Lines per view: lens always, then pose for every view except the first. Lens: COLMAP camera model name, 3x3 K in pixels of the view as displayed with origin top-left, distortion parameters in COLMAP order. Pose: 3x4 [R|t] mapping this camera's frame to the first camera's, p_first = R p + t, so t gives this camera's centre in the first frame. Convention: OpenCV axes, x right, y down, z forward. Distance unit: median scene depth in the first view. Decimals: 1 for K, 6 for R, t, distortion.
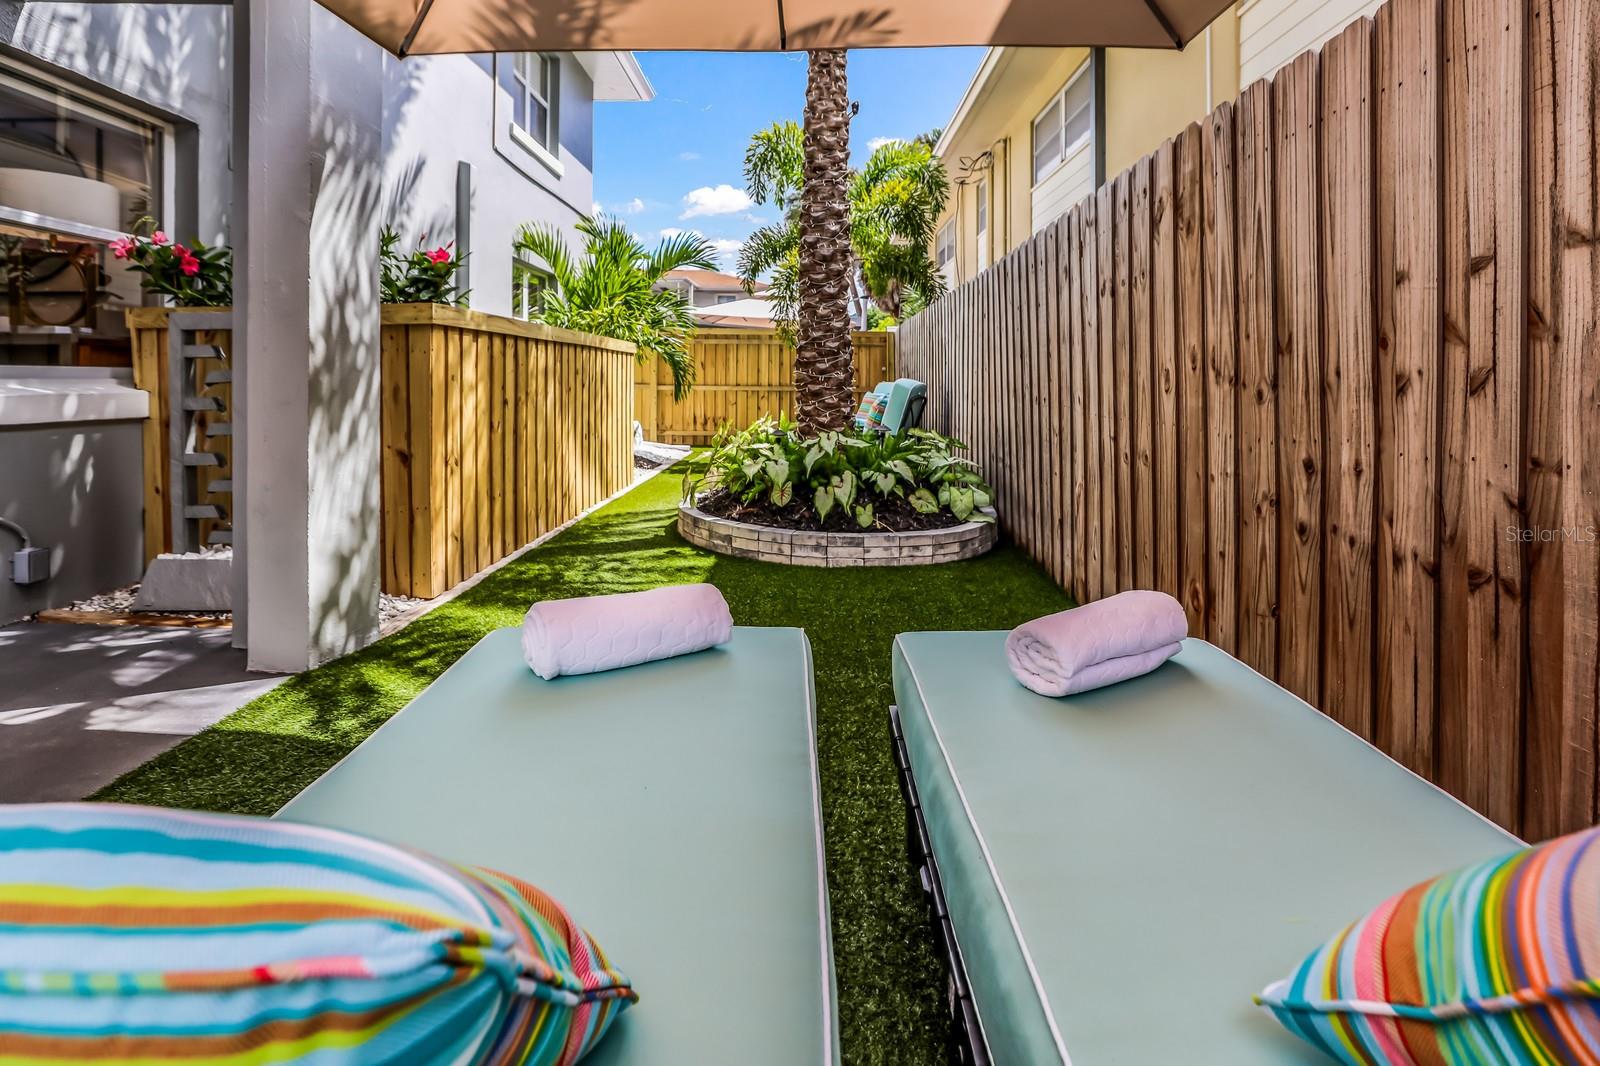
lens RADIAL K [[734.9, 0, 804.4], [0, 734.9, 527.1], [0, 0, 1]] dist [-0.036455, 0.013089]
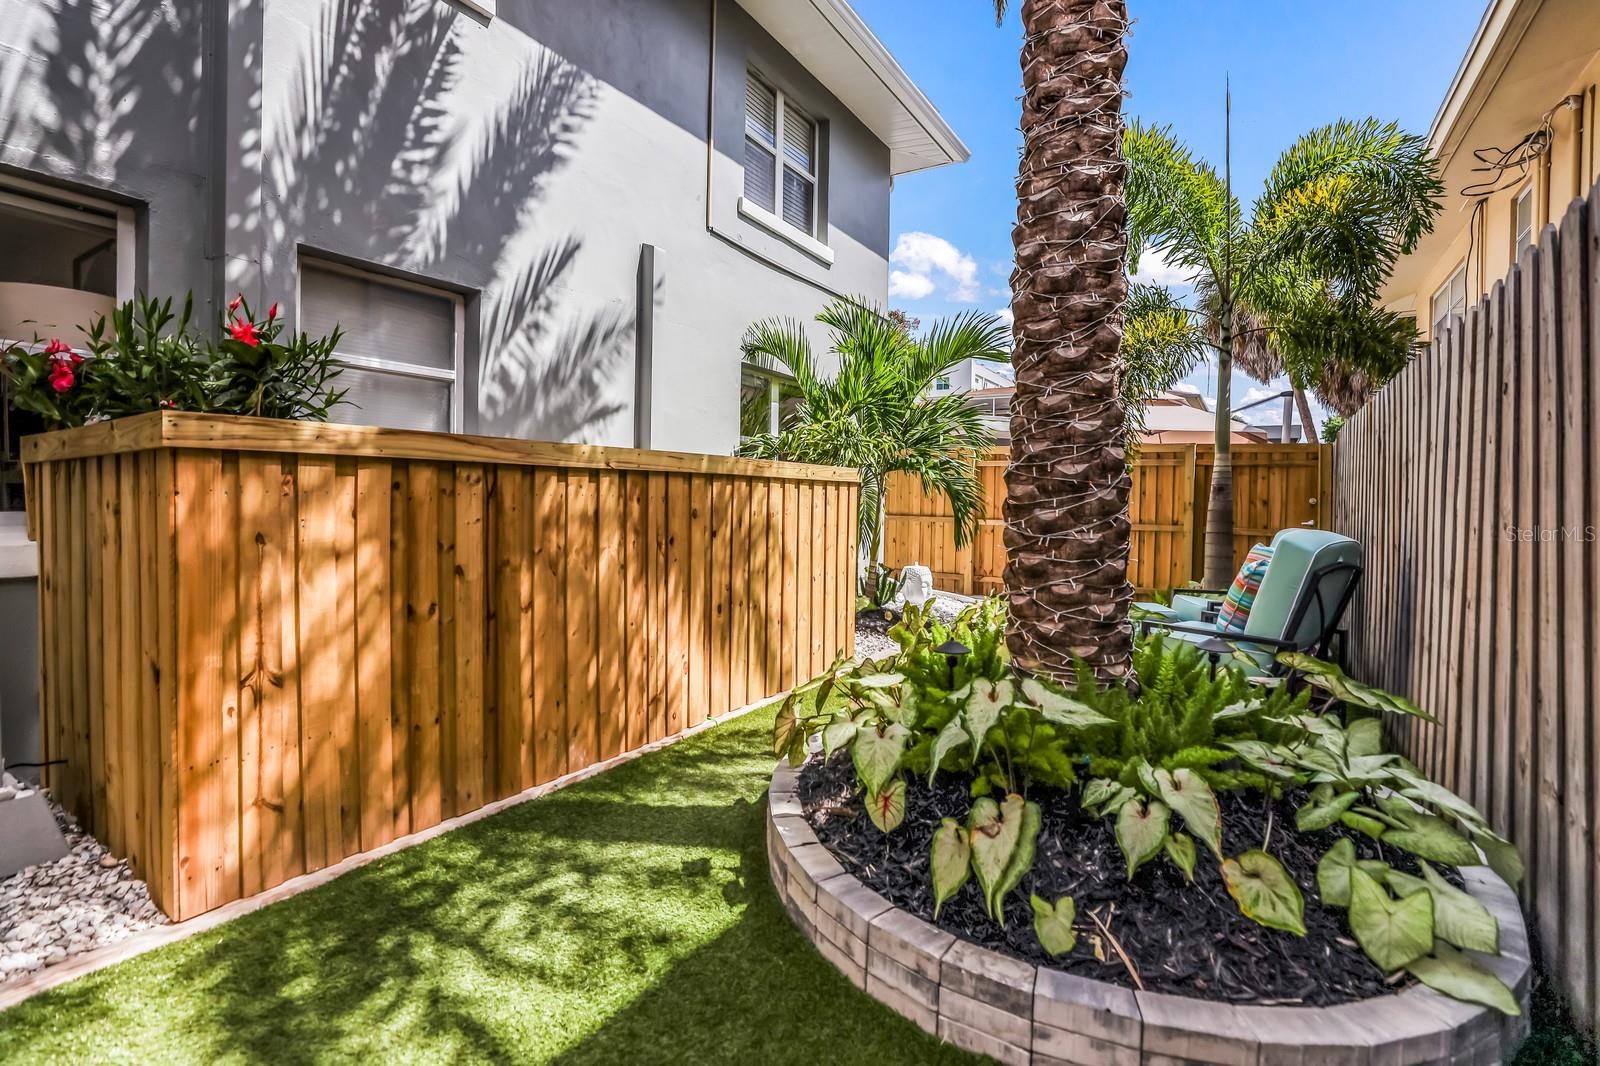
lens RADIAL K [[788.0, 0, 779.0], [0, 788.0, 577.6], [0, 0, 1]] dist [-0.044548, 0.016477]
pose [[0.860923, 0.054030, -0.505859, 0.134070], [-0.106303, 0.991500, -0.075017, -0.127510], [0.497506, 0.118358, 0.859348, 0.504494]]
